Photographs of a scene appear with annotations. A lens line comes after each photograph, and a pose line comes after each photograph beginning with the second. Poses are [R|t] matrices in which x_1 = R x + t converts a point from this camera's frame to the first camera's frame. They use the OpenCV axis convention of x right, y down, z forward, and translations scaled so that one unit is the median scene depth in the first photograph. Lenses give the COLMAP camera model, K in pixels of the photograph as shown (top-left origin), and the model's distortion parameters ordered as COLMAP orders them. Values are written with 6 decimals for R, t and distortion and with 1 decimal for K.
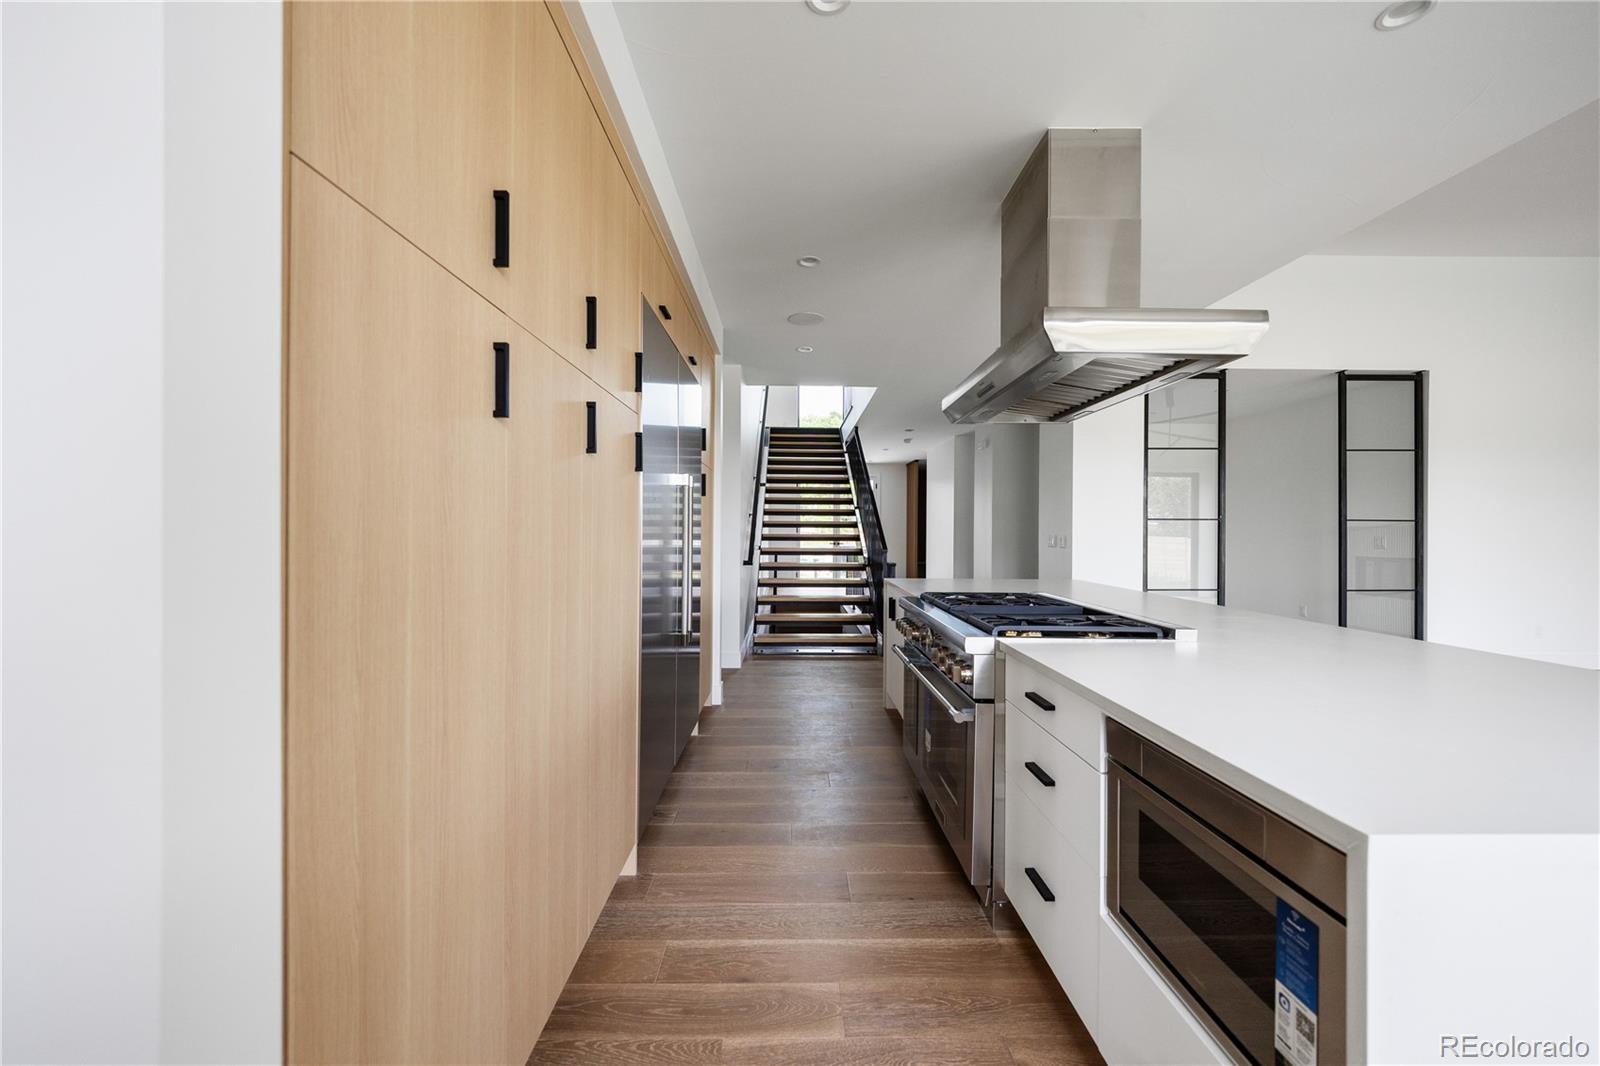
lens RADIAL K [[615.0, 0, 801.5], [0, 615.0, 533.6], [0, 0, 1]] dist [-0.021806, -0.000265]
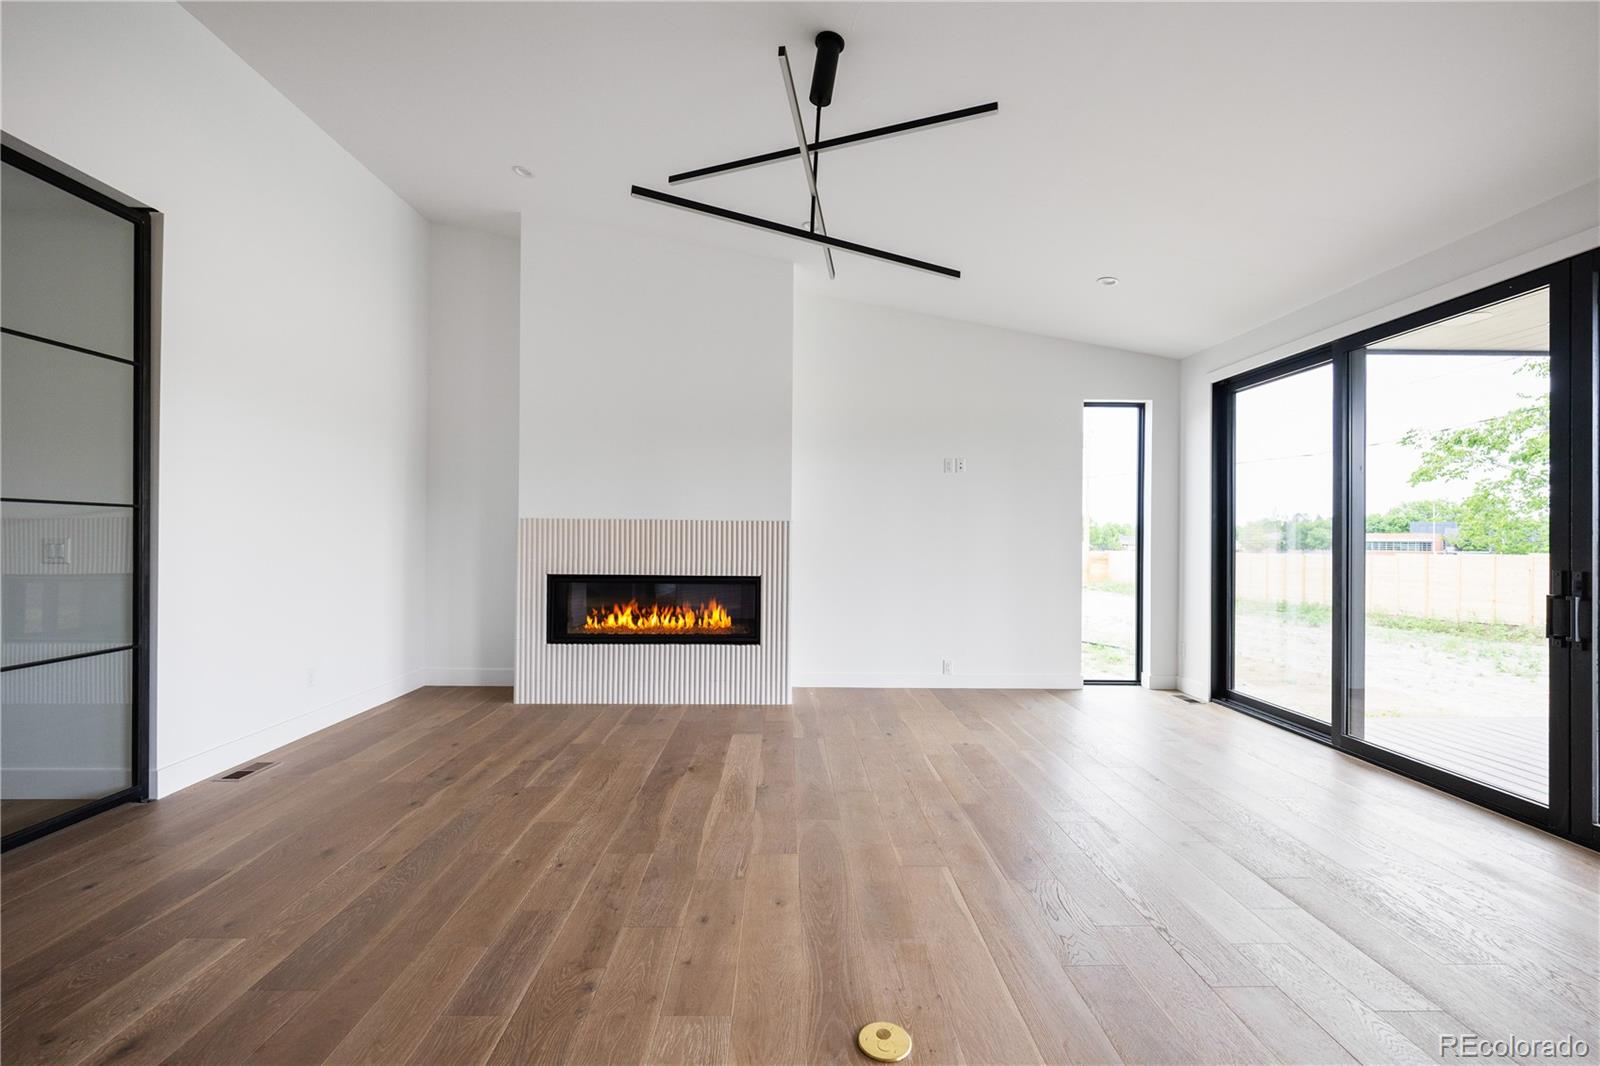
lens RADIAL K [[676.0, 0, 800.5], [0, 676.0, 535.4], [0, 0, 1]] dist [0.001411, -0.000810]
pose [[-0.002693, -0.003851, 0.999989, 0.465155], [-0.009442, 0.999948, 0.003825, -0.002484], [-0.999952, -0.009431, -0.002730, 0.454331]]
